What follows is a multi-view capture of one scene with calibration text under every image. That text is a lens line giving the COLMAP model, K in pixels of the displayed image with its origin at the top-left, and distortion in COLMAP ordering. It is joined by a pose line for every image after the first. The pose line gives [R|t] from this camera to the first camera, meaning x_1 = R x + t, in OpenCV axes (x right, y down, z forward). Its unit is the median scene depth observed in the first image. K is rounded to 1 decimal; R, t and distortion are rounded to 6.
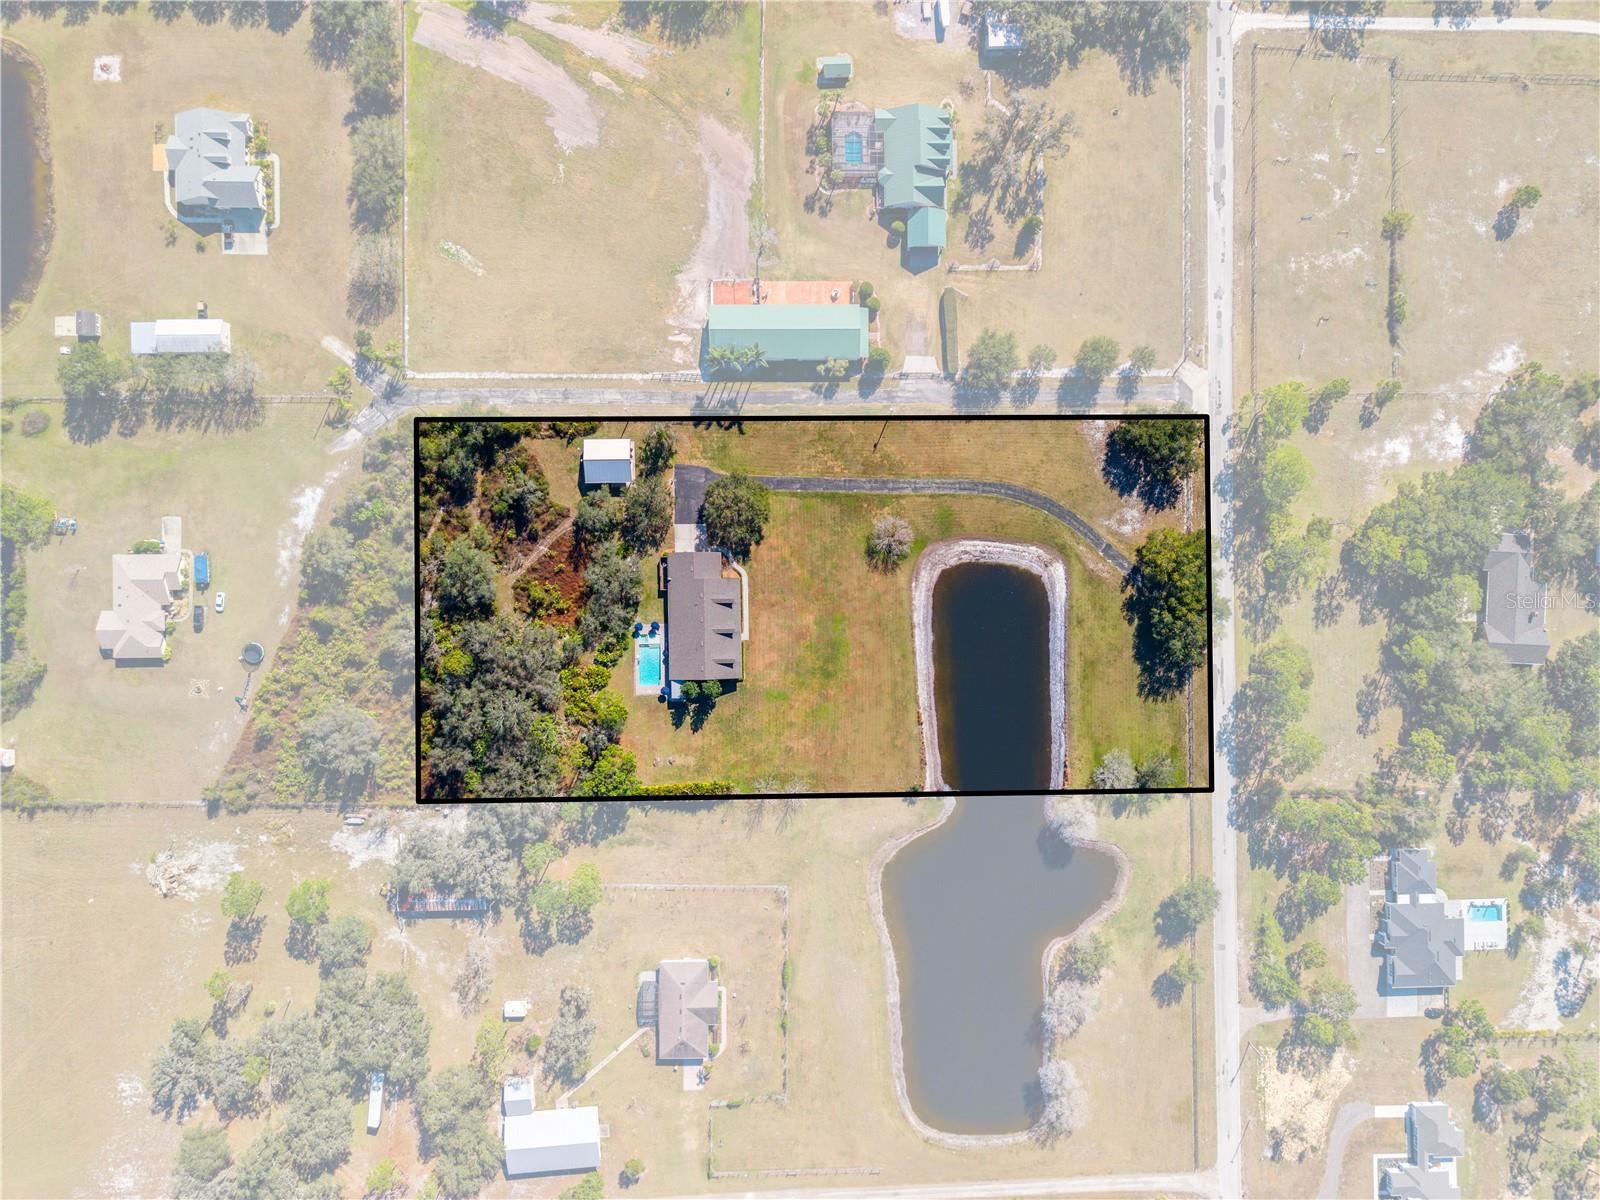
lens RADIAL K [[1070.0, 0, 800.6], [0, 1070.0, 599.7], [0, 0, 1]] dist [0.025333, -0.023001]
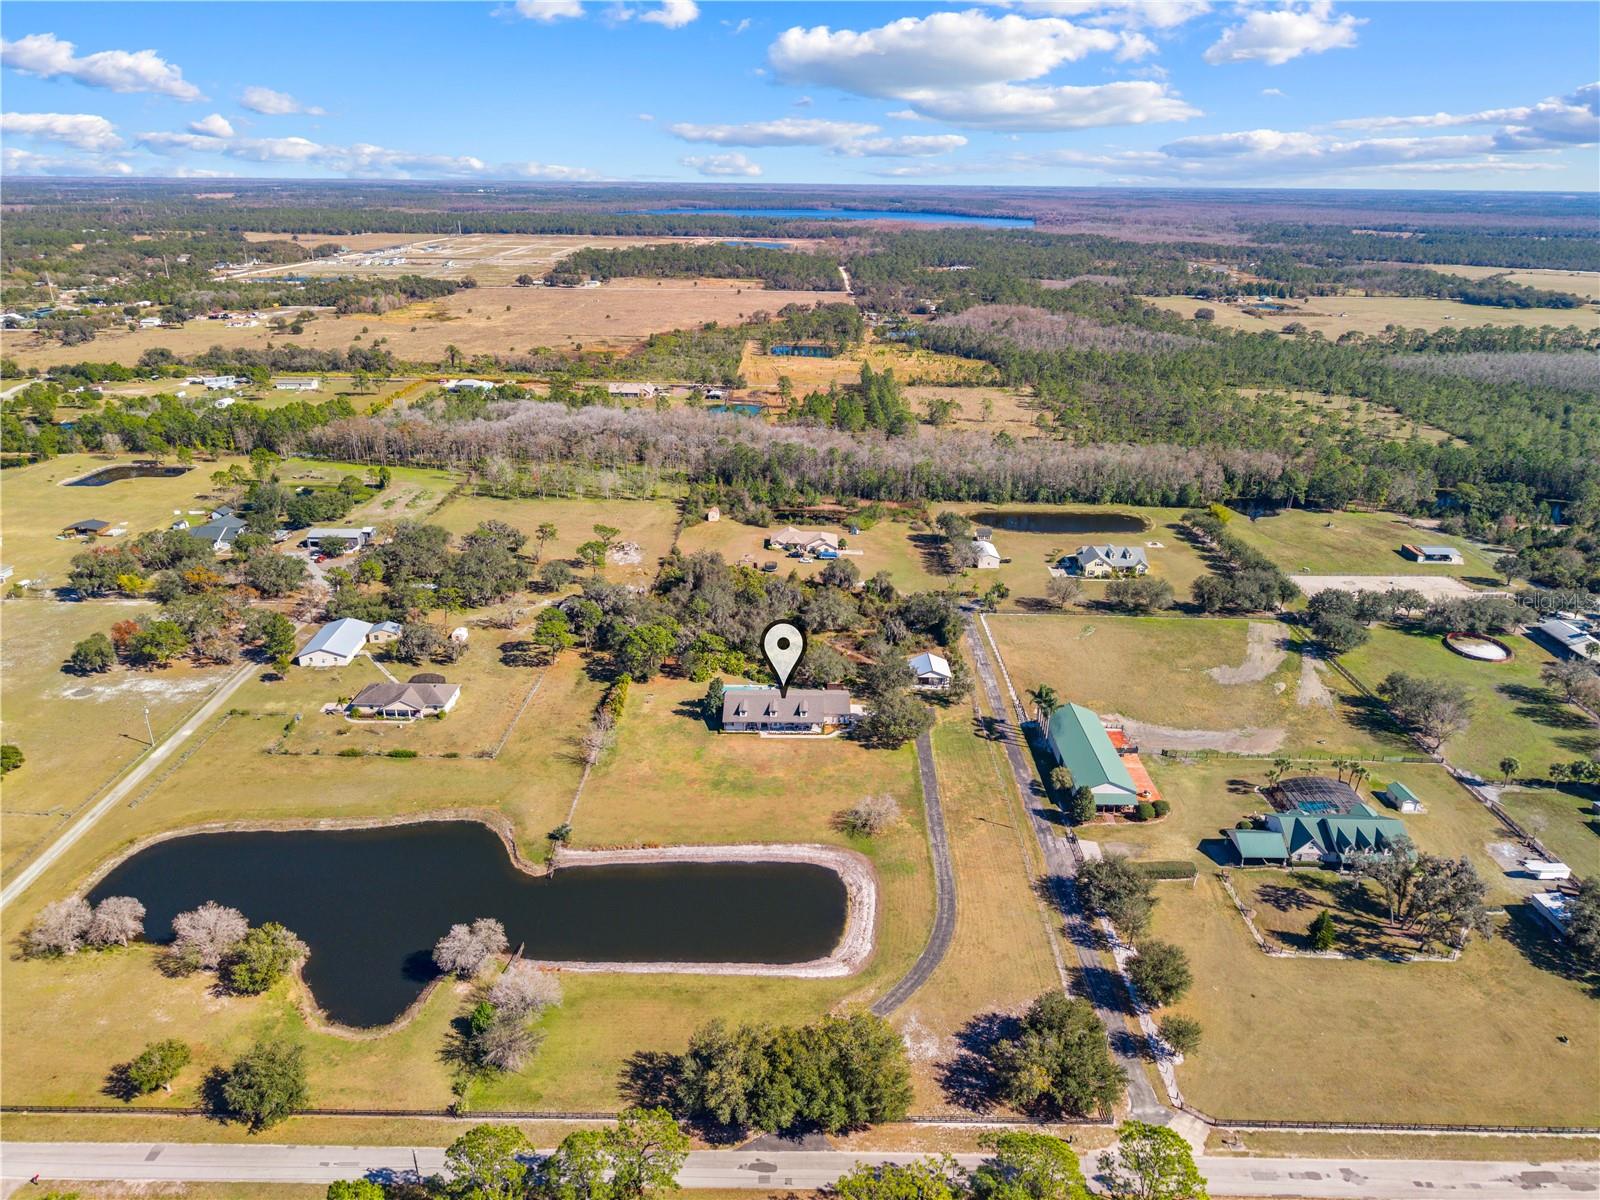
lens RADIAL K [[1070.0, 0, 803.7], [0, 1070.0, 593.6], [0, 0, 1]] dist [0.025333, -0.023001]
pose [[-0.014373, 0.334156, -0.942408, 0.818288], [-0.999823, -0.016222, 0.009497, -0.008204], [-0.012114, 0.942378, 0.334330, 0.551117]]
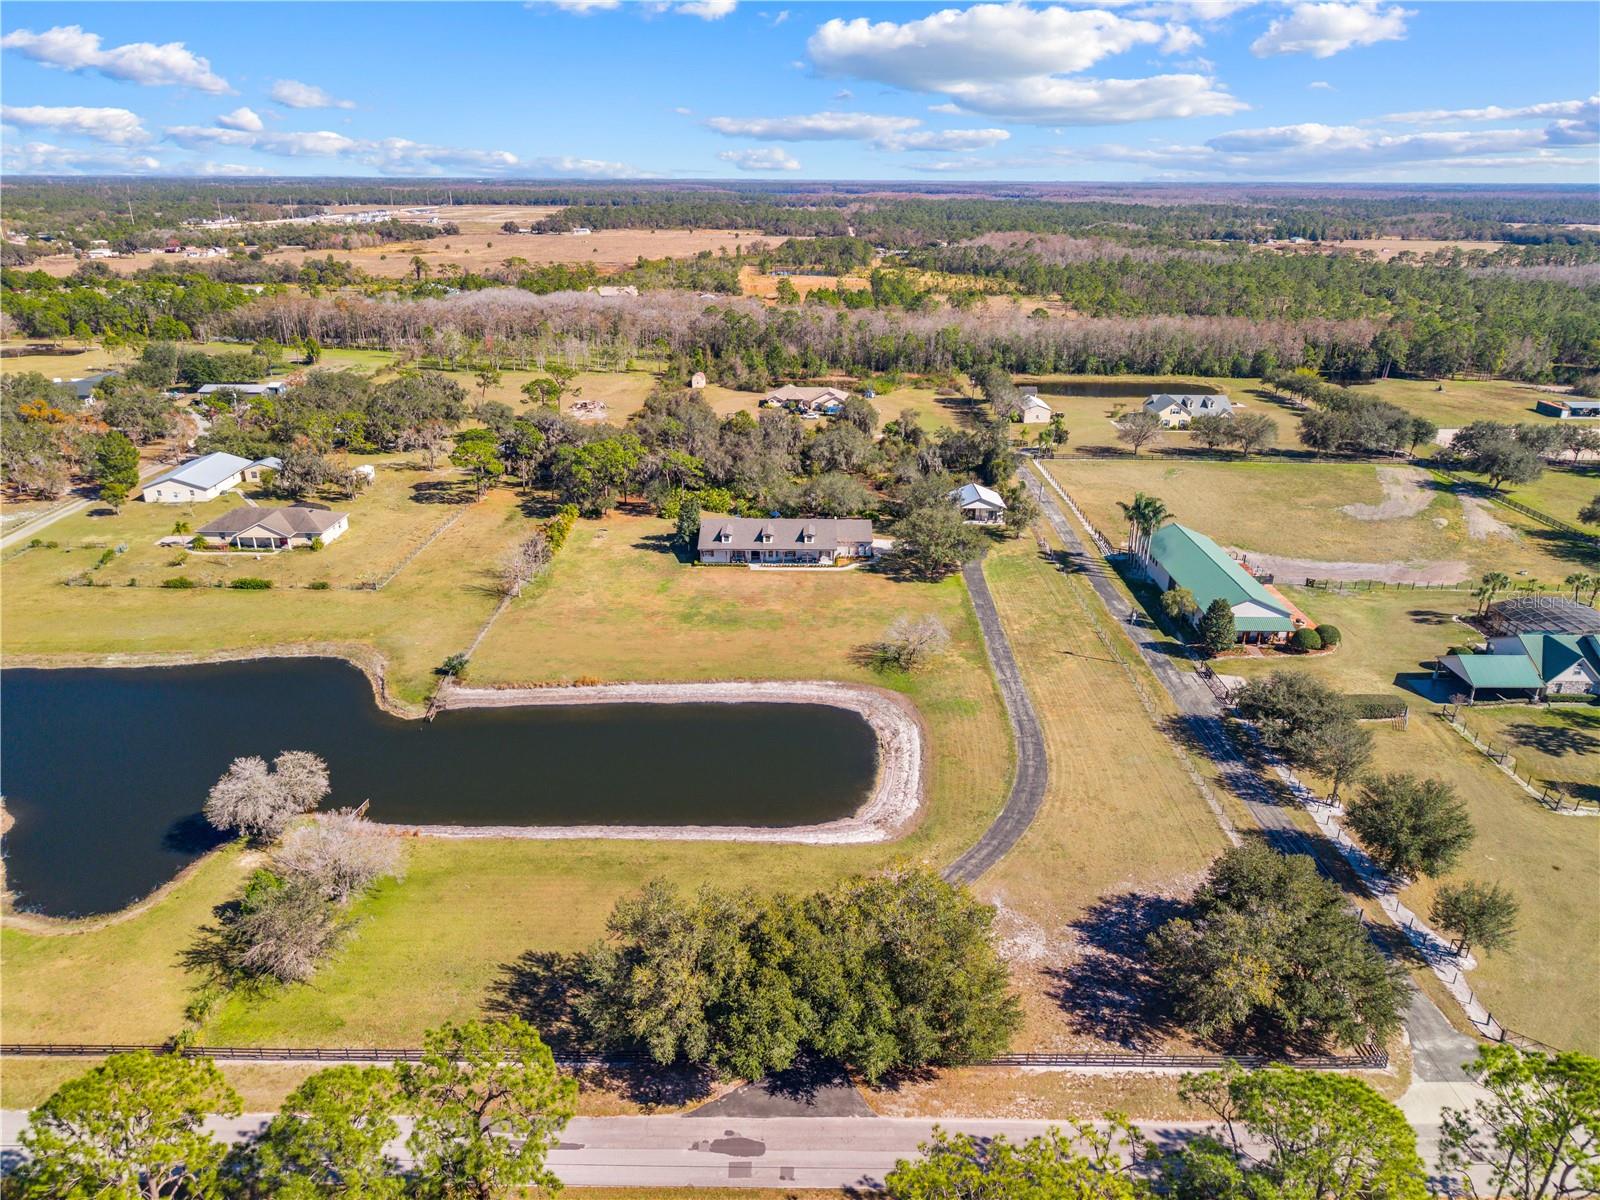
lens RADIAL K [[1070.0, 0, 802.5], [0, 1070.0, 595.7], [0, 0, 1]] dist [0.025333, -0.023001]
pose [[-0.016590, 0.337193, -0.941289, 0.617499], [-0.999838, -0.012184, 0.013258, -0.006095], [-0.006998, 0.941357, 0.337340, 0.777465]]
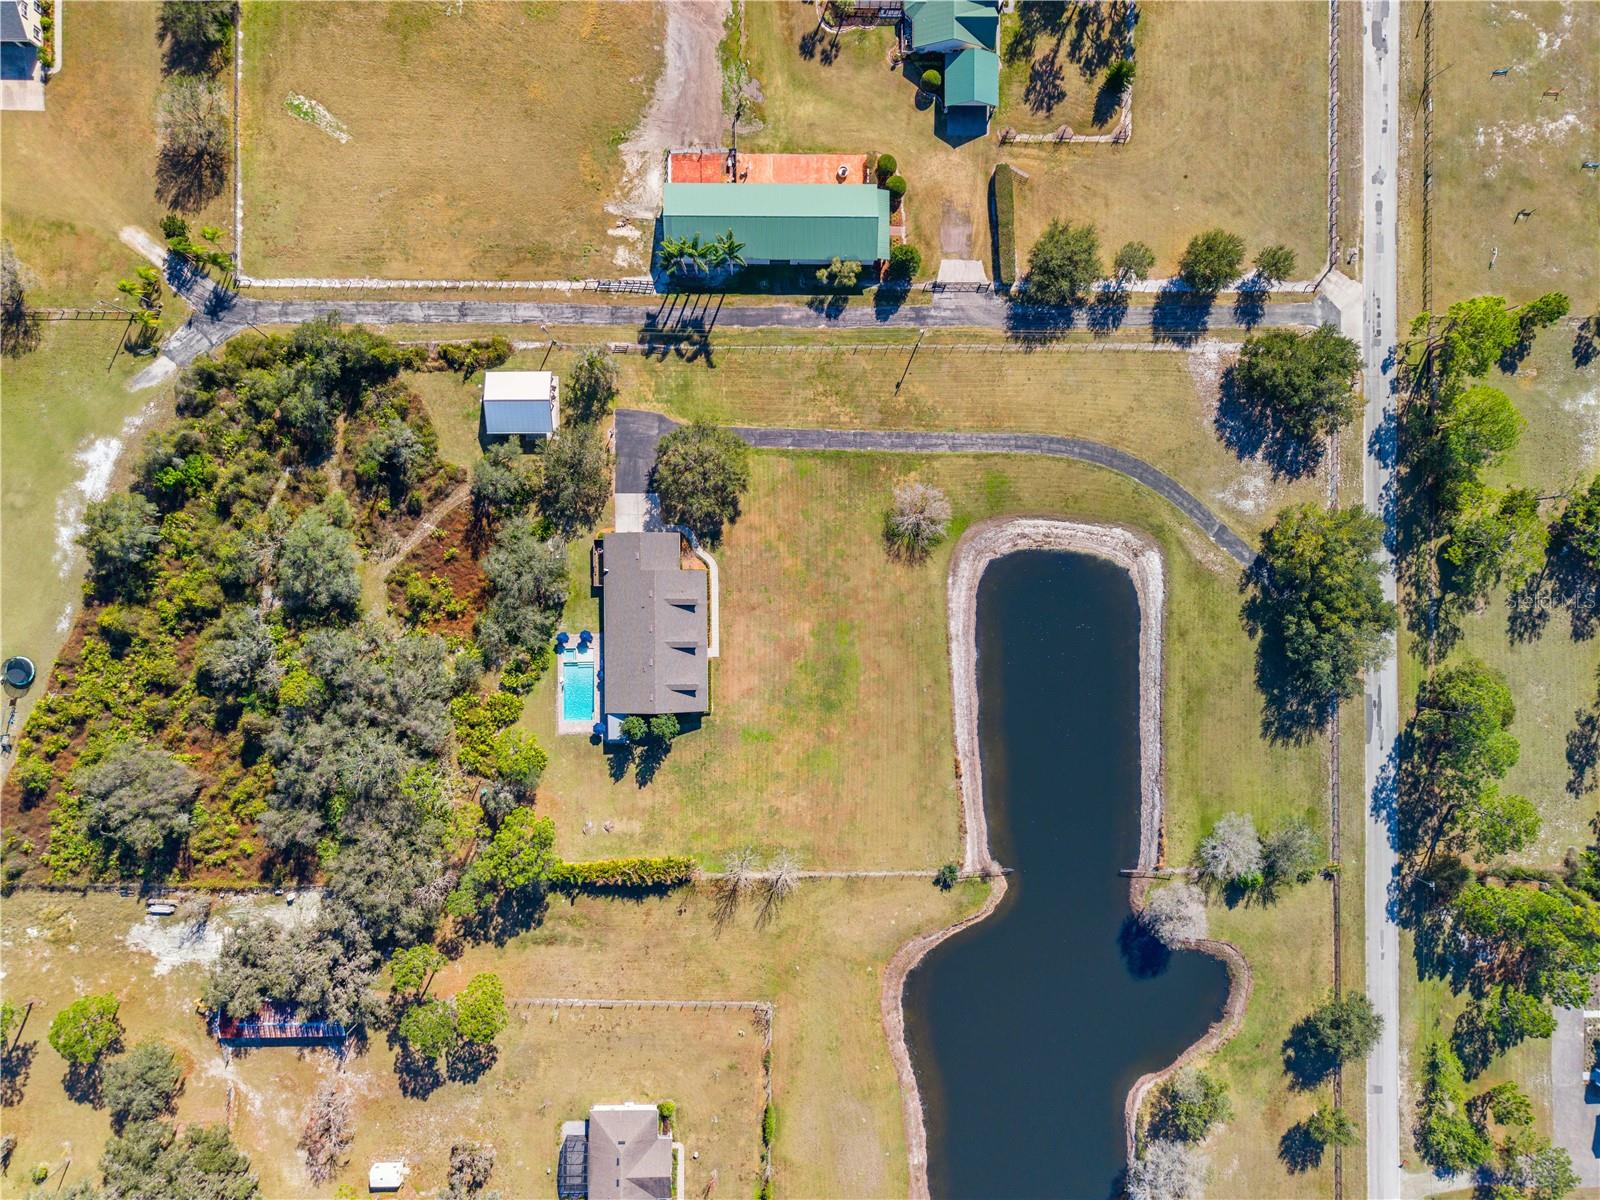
lens RADIAL K [[1070.0, 0, 798.0], [0, 1070.0, 600.1], [0, 0, 1]] dist [0.025333, -0.023001]
pose [[0.999983, 0.005742, -0.000634, 0.004572], [-0.005743, 0.999983, -0.000944, 0.000272], [0.000629, 0.000947, 0.999999, 0.285846]]
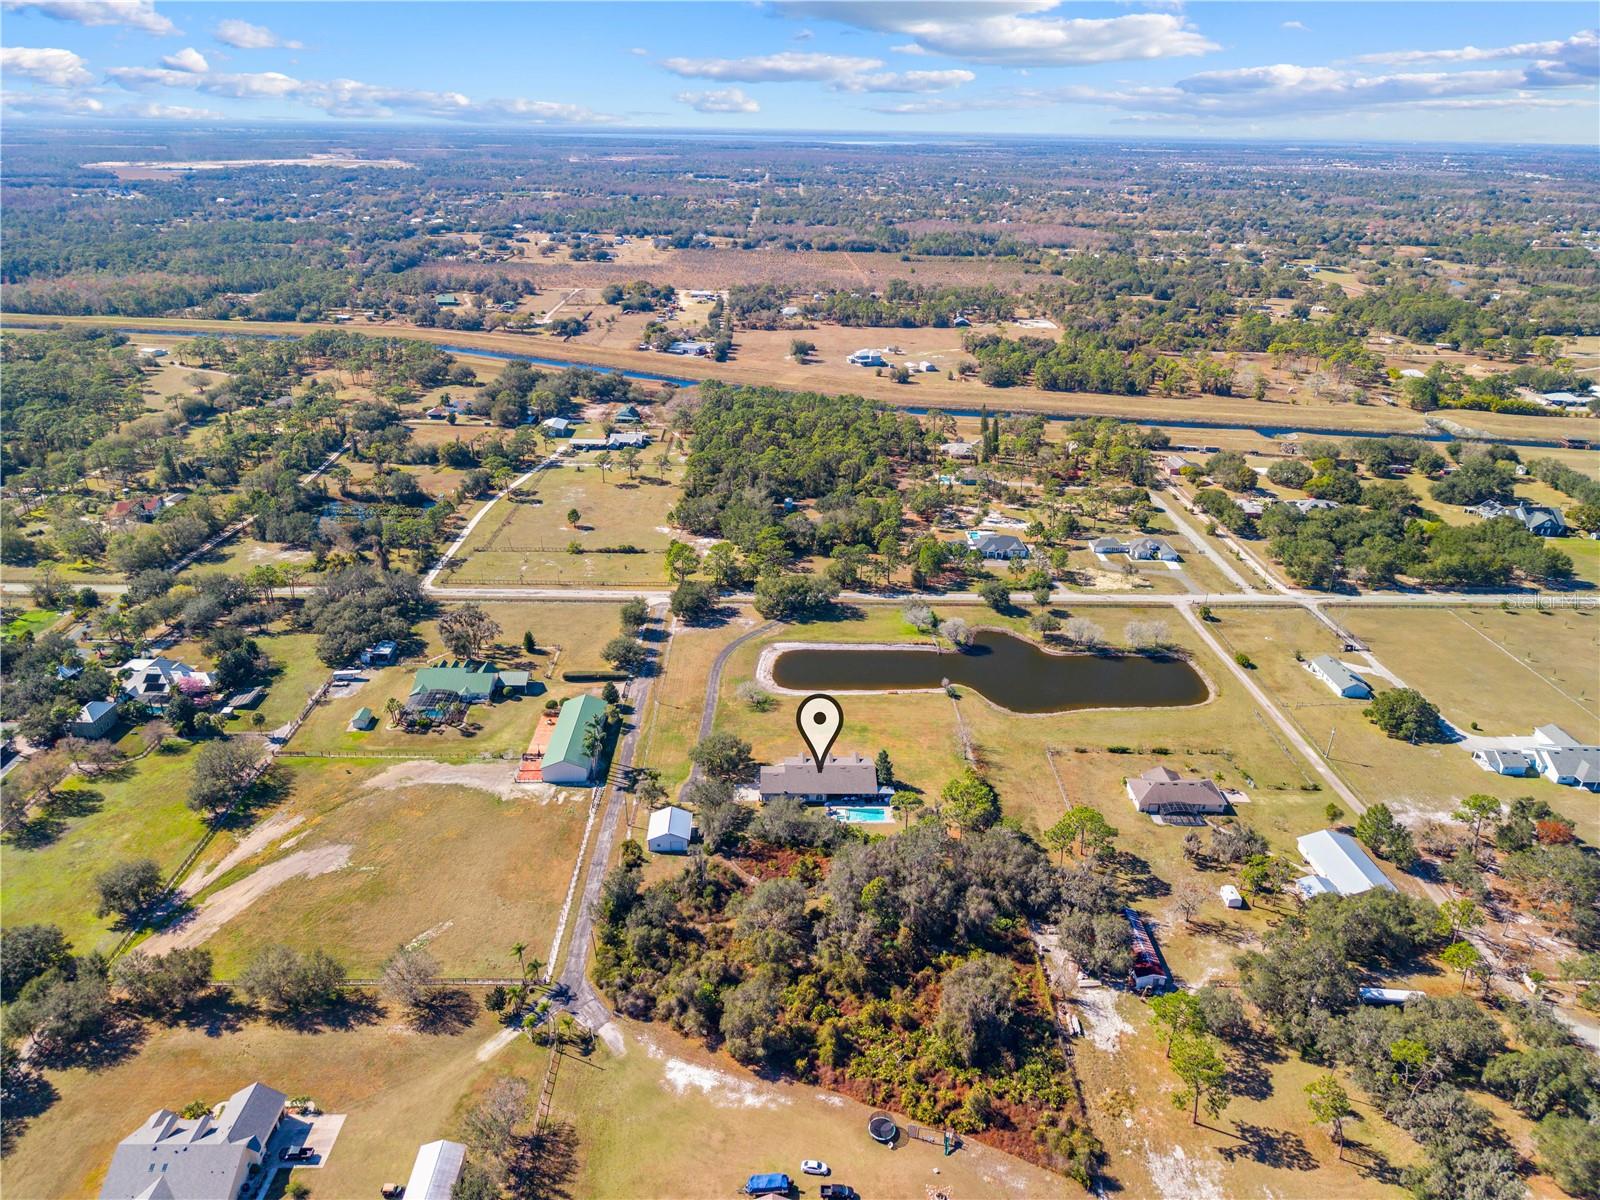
lens RADIAL K [[1070.0, 0, 798.5], [0, 1070.0, 596.5], [0, 0, 1]] dist [0.025333, -0.023001]
pose [[-0.008231, -0.431765, 0.901949, -1.000338], [0.999839, 0.010847, 0.014317, -0.022492], [-0.015965, 0.901921, 0.431606, 0.345578]]
